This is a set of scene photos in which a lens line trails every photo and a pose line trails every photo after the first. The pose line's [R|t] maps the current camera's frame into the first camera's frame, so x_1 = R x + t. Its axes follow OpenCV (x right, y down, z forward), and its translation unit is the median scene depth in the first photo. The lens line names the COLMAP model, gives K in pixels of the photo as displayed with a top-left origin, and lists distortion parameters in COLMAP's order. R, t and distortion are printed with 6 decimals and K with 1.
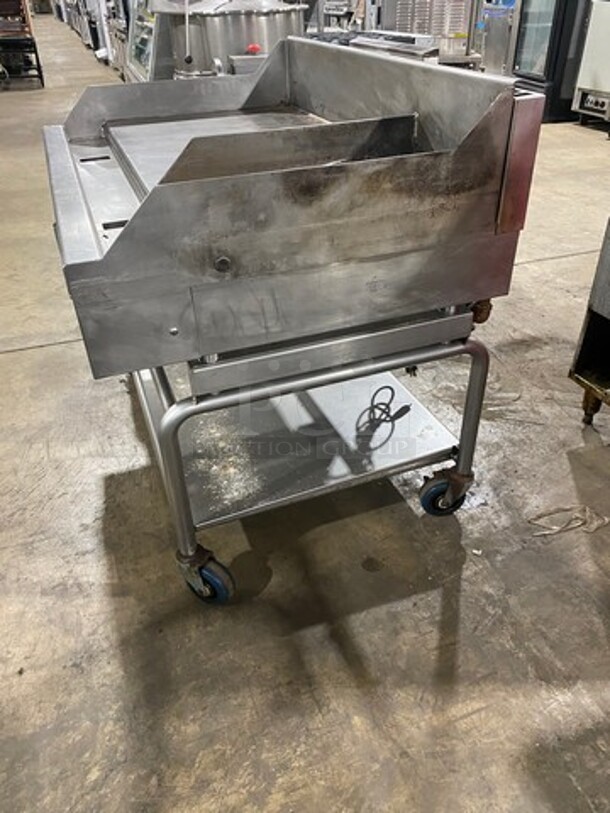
lens RADIAL K [[620.0, 0, 305.0], [0, 620.0, 406.5], [0, 0, 1]] dist [0.004508, -0.001688]
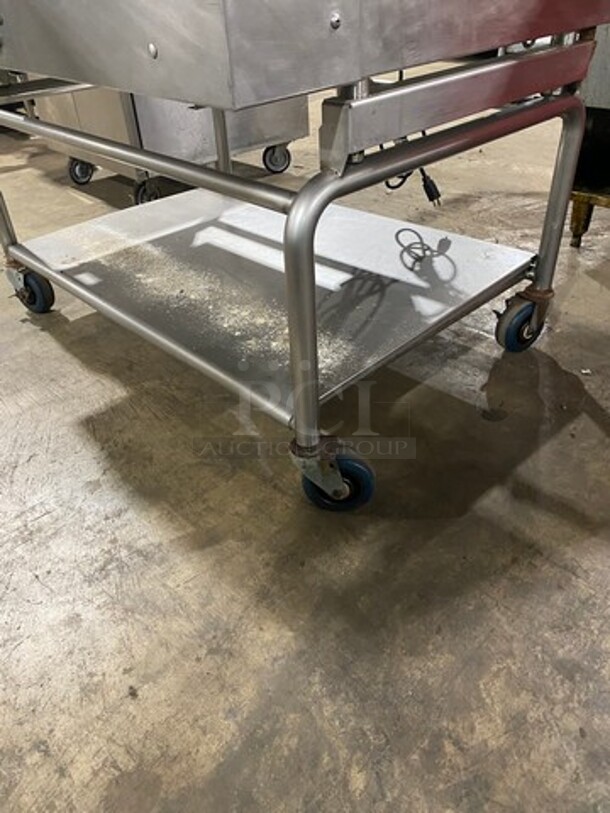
lens RADIAL K [[612.5, 0, 299.9], [0, 612.5, 403.0], [0, 0, 1]] dist [0.009538, 0.001319]
pose [[0.921205, -0.245317, 0.301995, -0.345654], [0.239544, 0.969233, 0.056624, 0.130629], [-0.306594, 0.020178, 0.951626, 0.307869]]
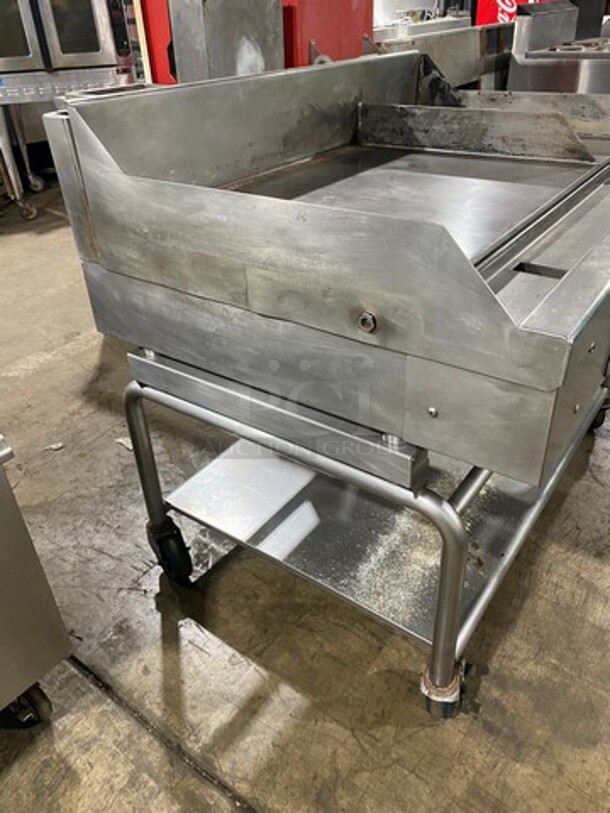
lens RADIAL K [[612.5, 0, 299.9], [0, 612.5, 403.0], [0, 0, 1]] dist [0.009538, 0.001319]
pose [[-0.555231, -0.404628, 0.726633, -0.700539], [0.505336, 0.529785, 0.681148, -0.862373], [-0.660571, 0.745388, -0.089680, 1.364058]]
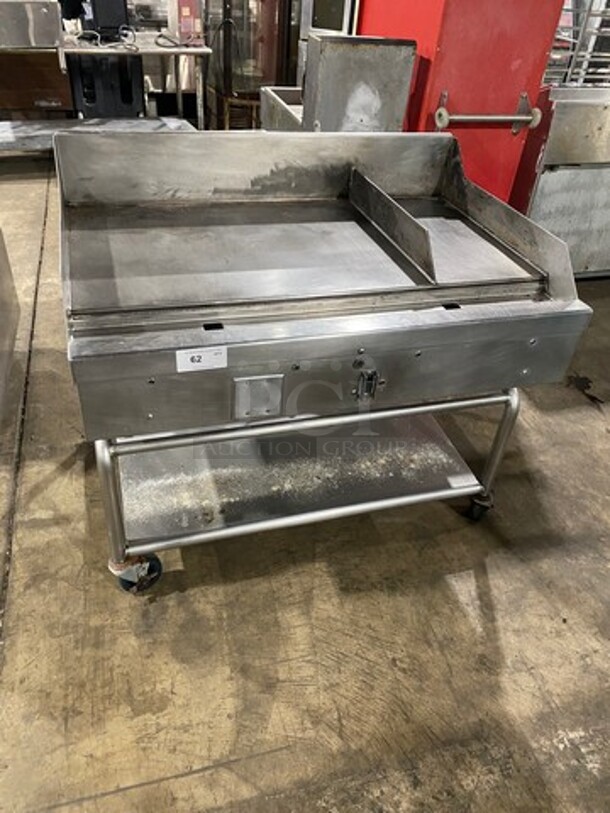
lens RADIAL K [[612.5, 0, 299.9], [0, 612.5, 403.0], [0, 0, 1]] dist [0.009538, 0.001319]
pose [[0.060949, -0.577484, 0.814124, -1.081326], [0.489878, 0.727955, 0.479687, -0.691729], [-0.869658, 0.369585, 0.327265, 0.734213]]
